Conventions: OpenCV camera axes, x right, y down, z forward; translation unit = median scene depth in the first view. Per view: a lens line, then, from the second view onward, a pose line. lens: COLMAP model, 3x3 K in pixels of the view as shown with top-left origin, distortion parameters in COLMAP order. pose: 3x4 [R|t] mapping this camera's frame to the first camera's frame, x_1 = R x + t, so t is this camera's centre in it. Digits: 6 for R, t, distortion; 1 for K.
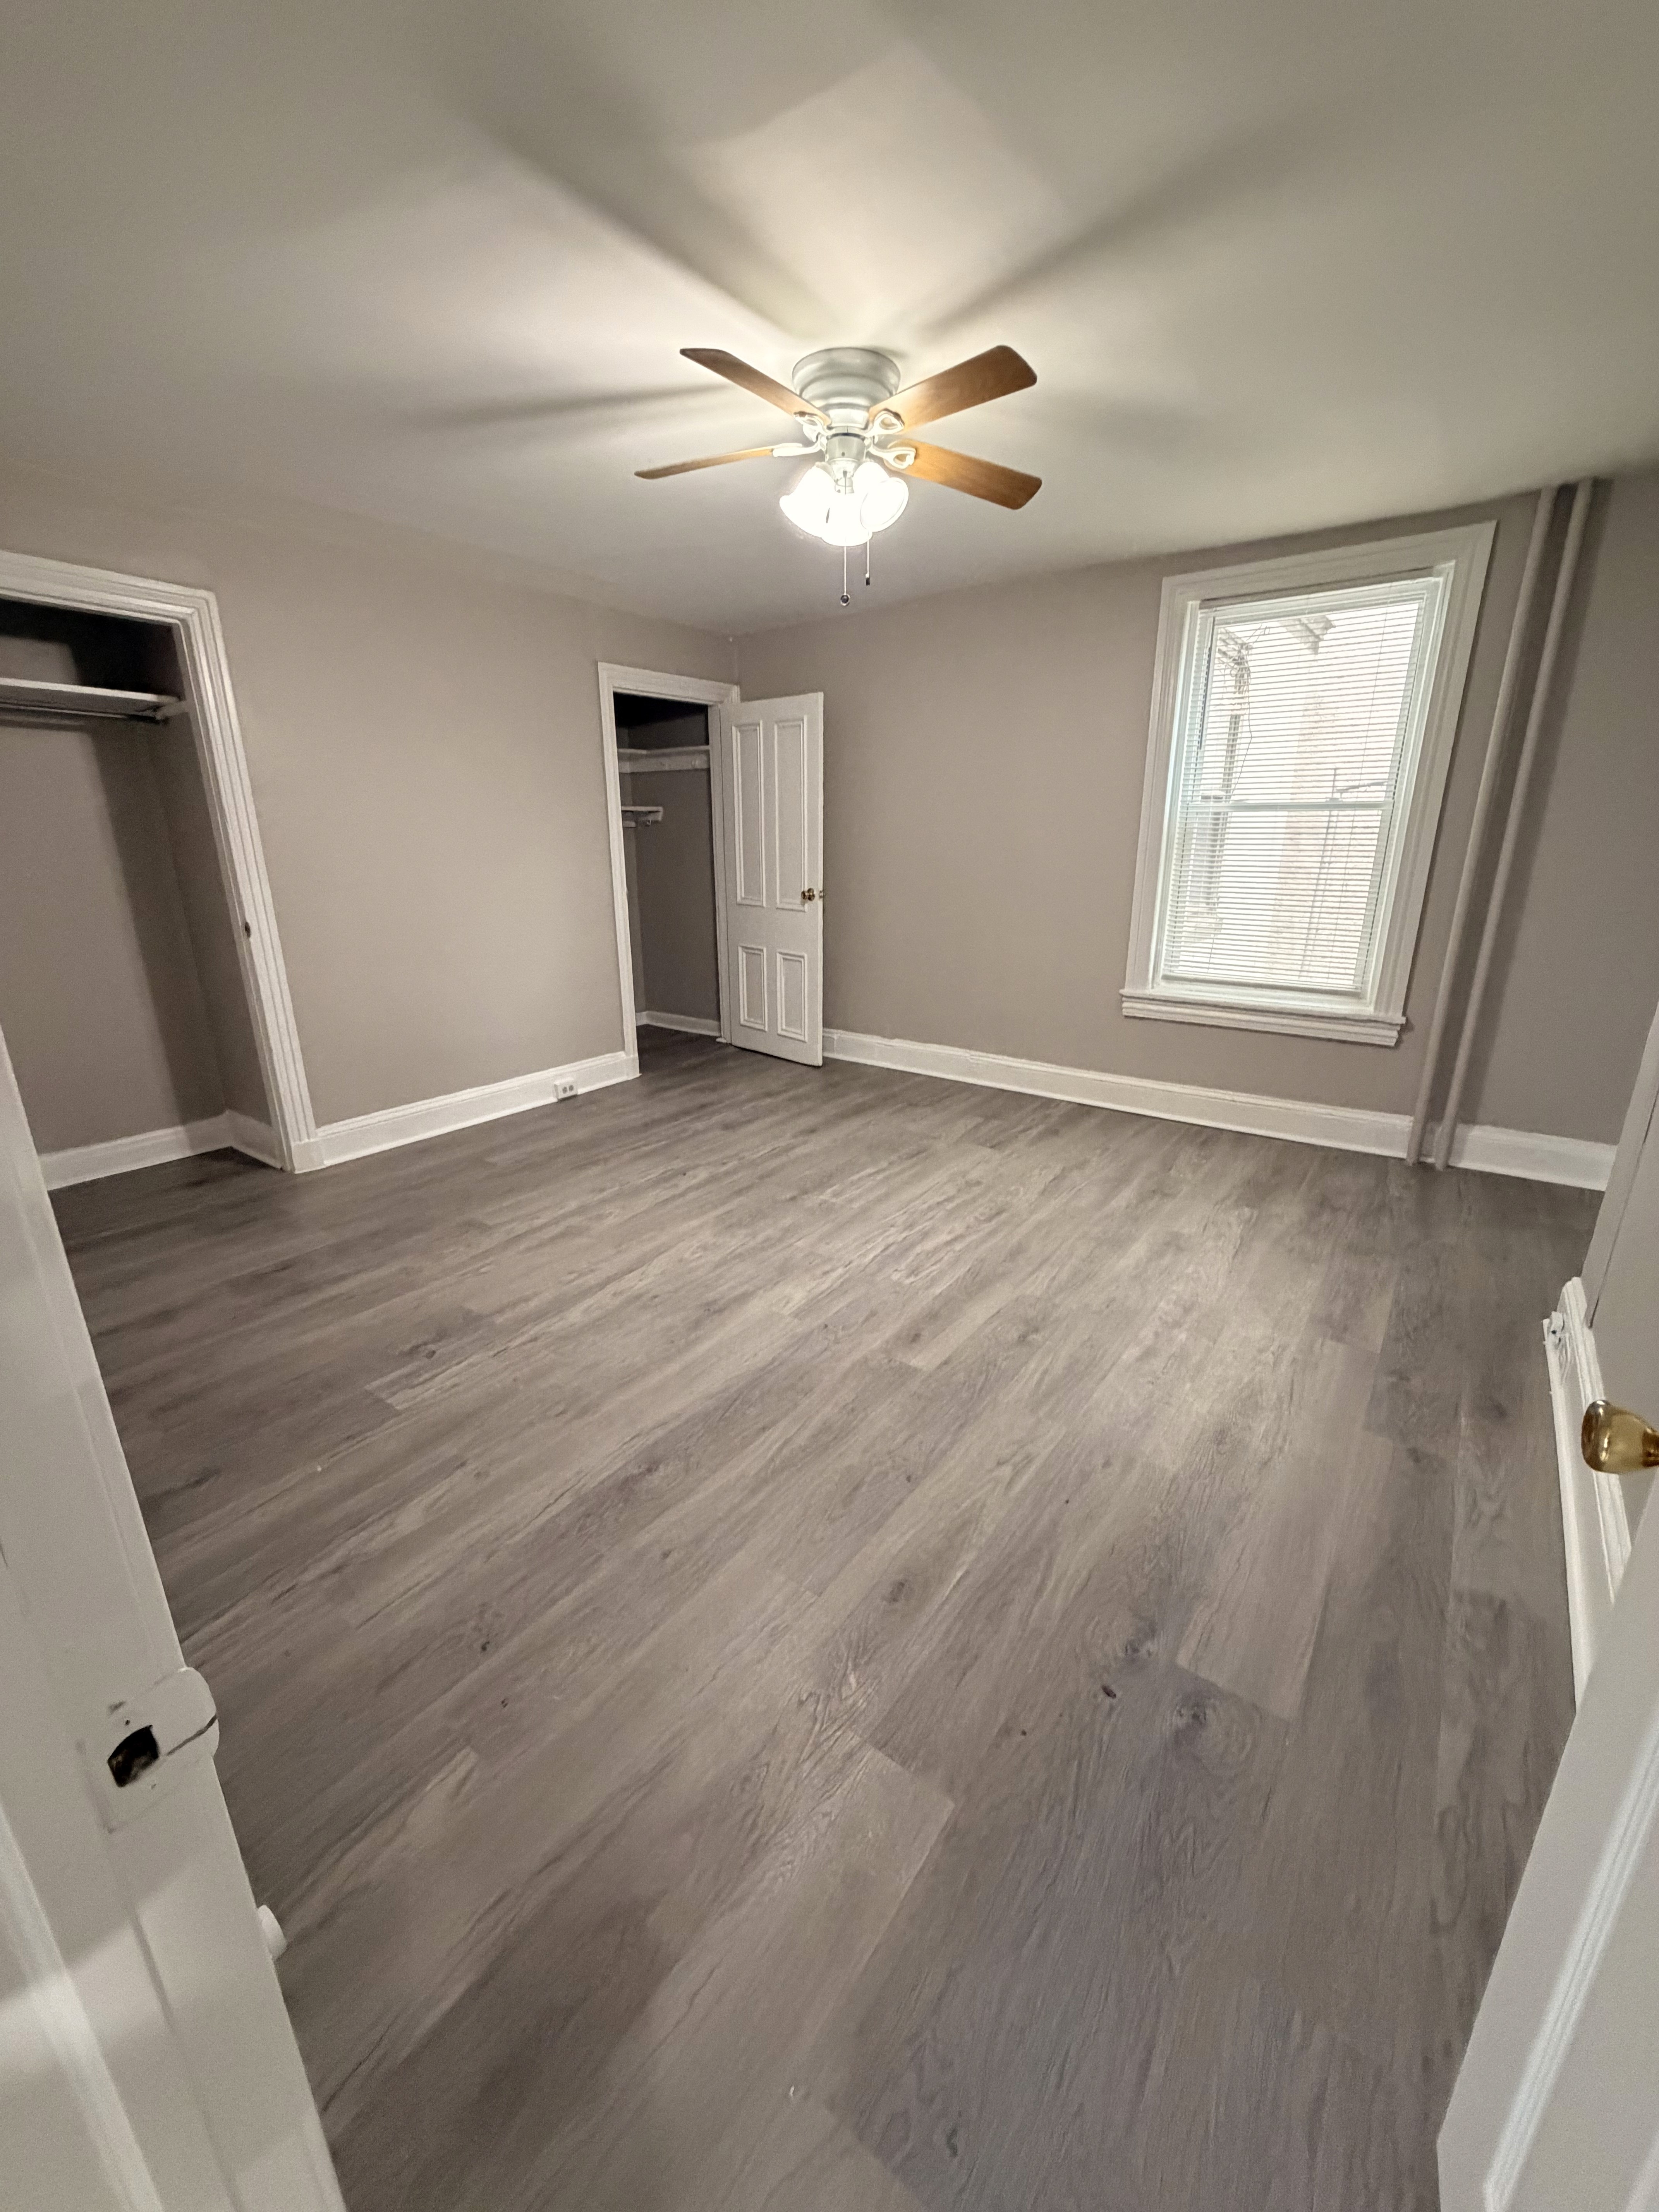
lens RADIAL K [[885.6, 0, 822.7], [0, 885.6, 1106.4], [0, 0, 1]] dist [0.000062, -0.000037]
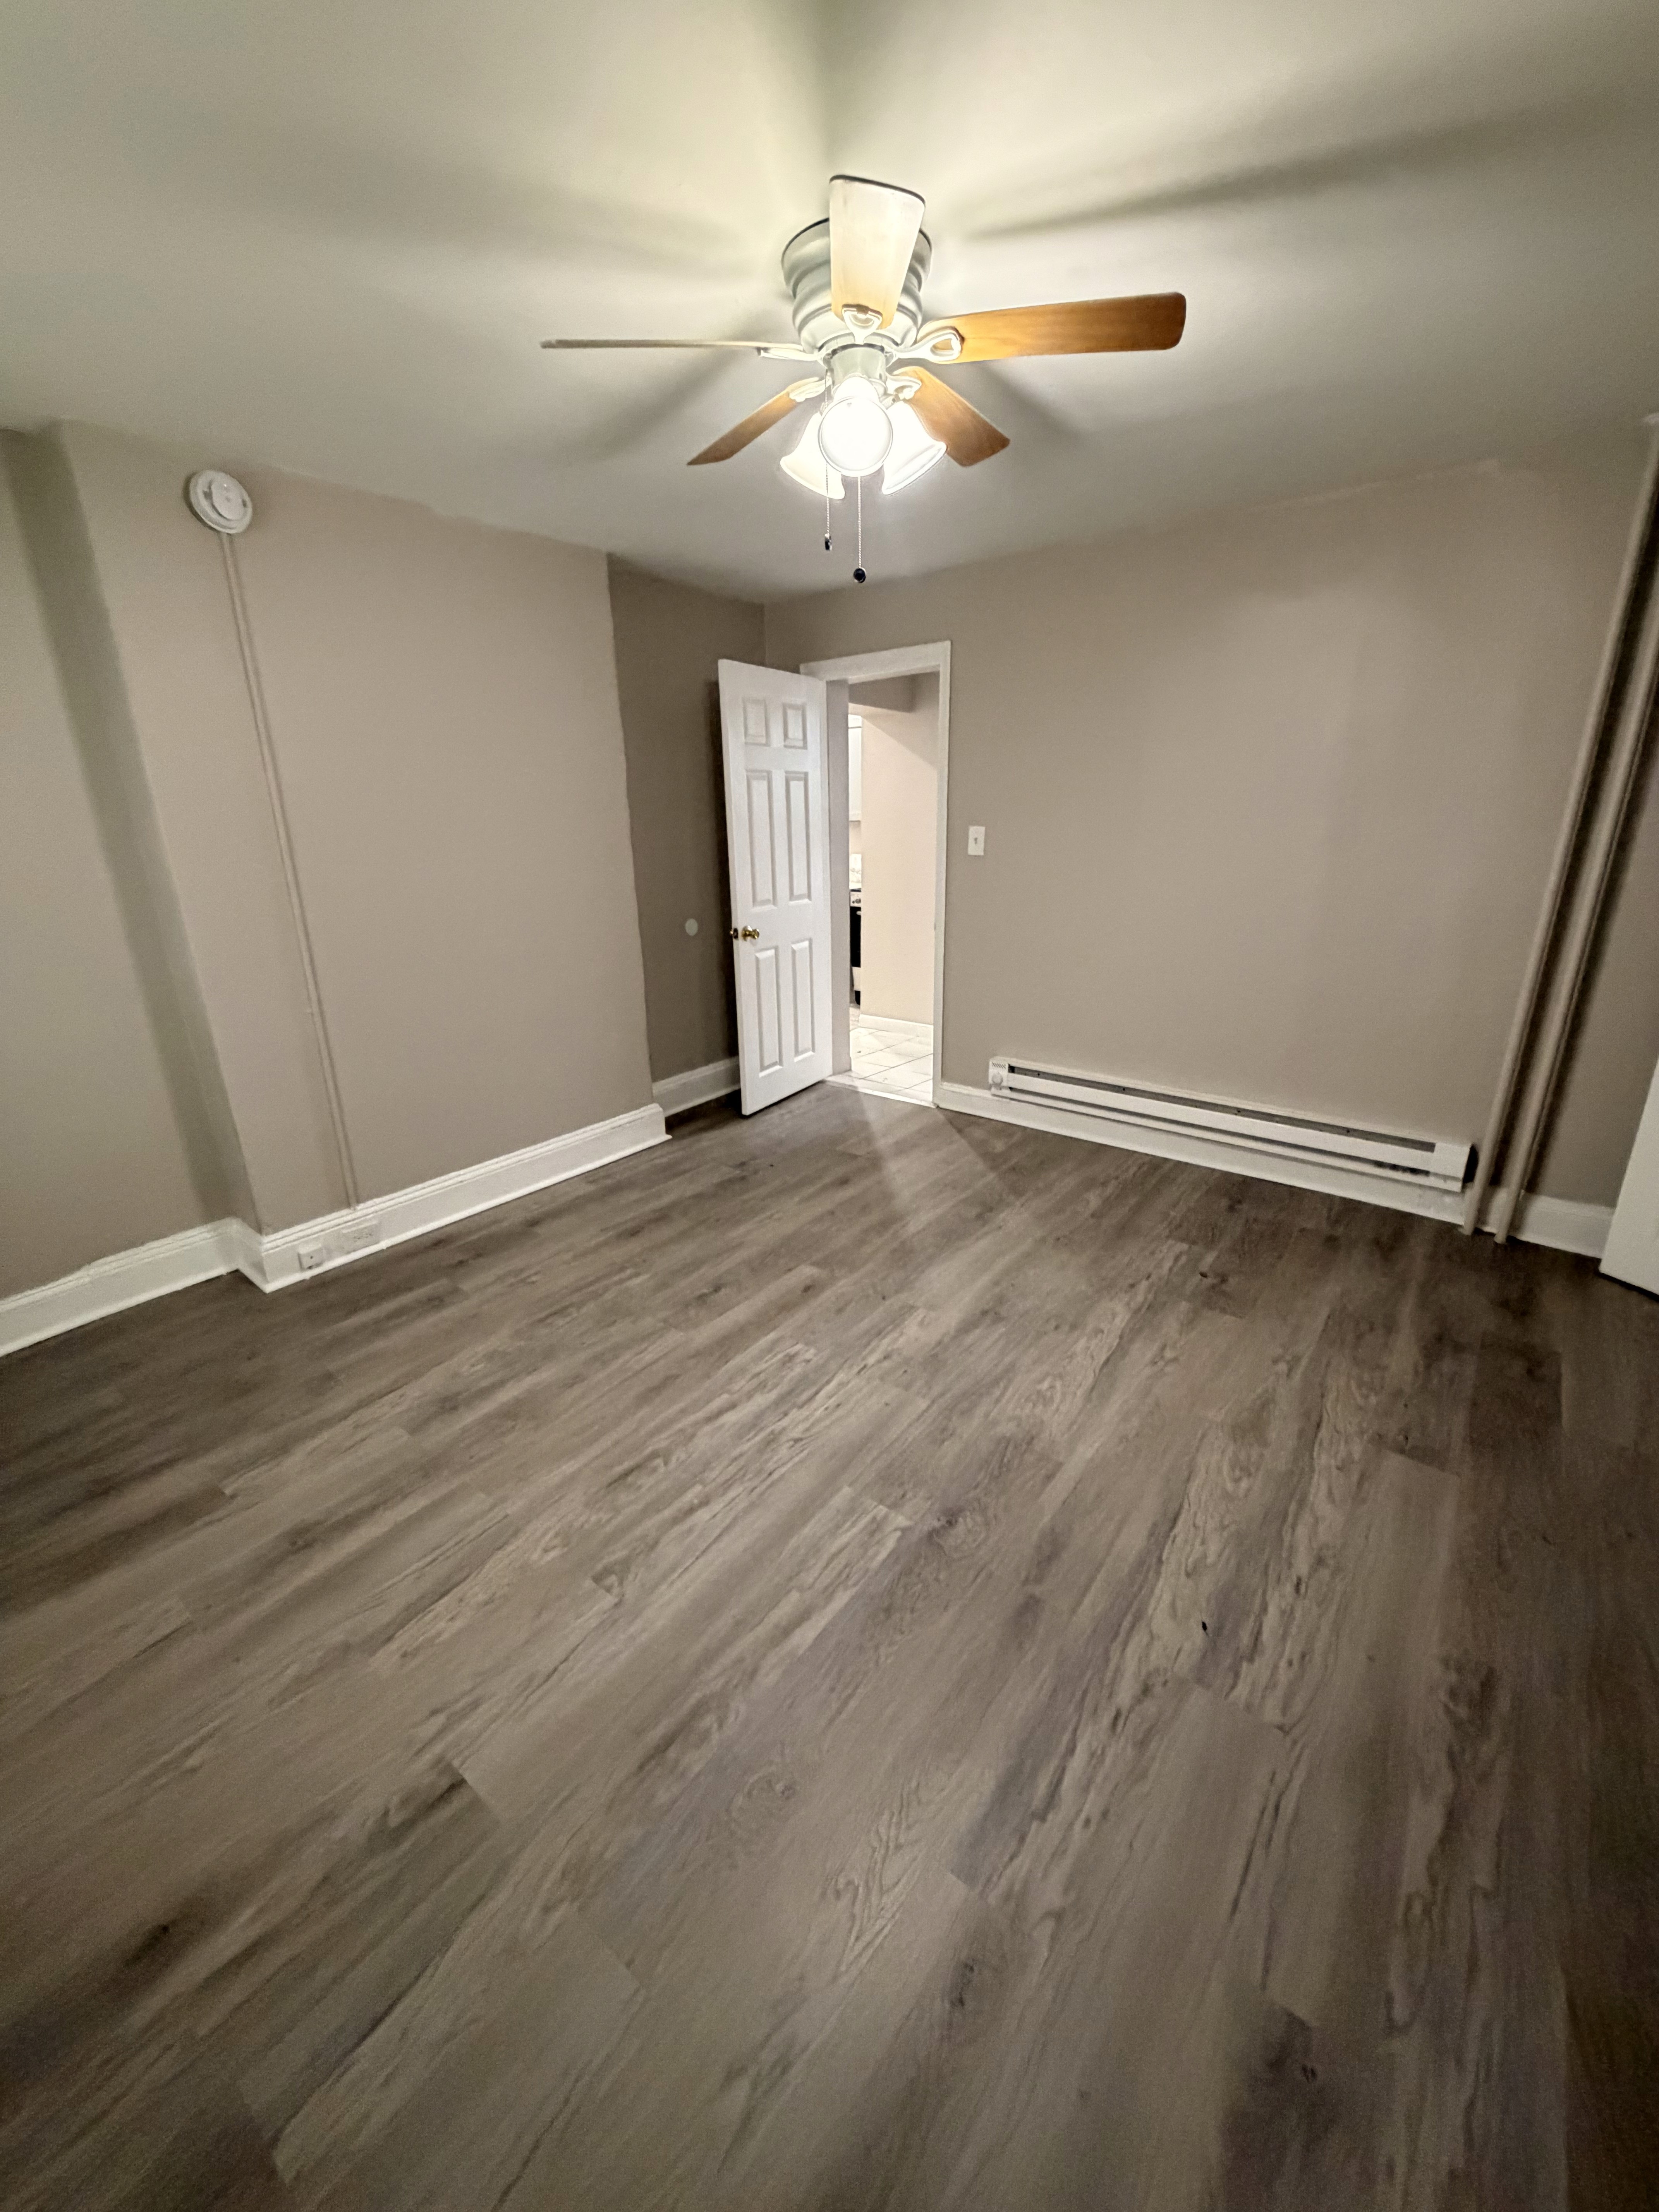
lens RADIAL K [[885.6, 0, 829.2], [0, 885.6, 1102.9], [0, 0, 1]] dist [0.000062, -0.000037]
pose [[-0.999445, 0.010879, 0.031496, 0.028619], [0.027262, 0.810455, 0.585166, -0.513678], [-0.019160, 0.585700, -0.810302, 1.474425]]
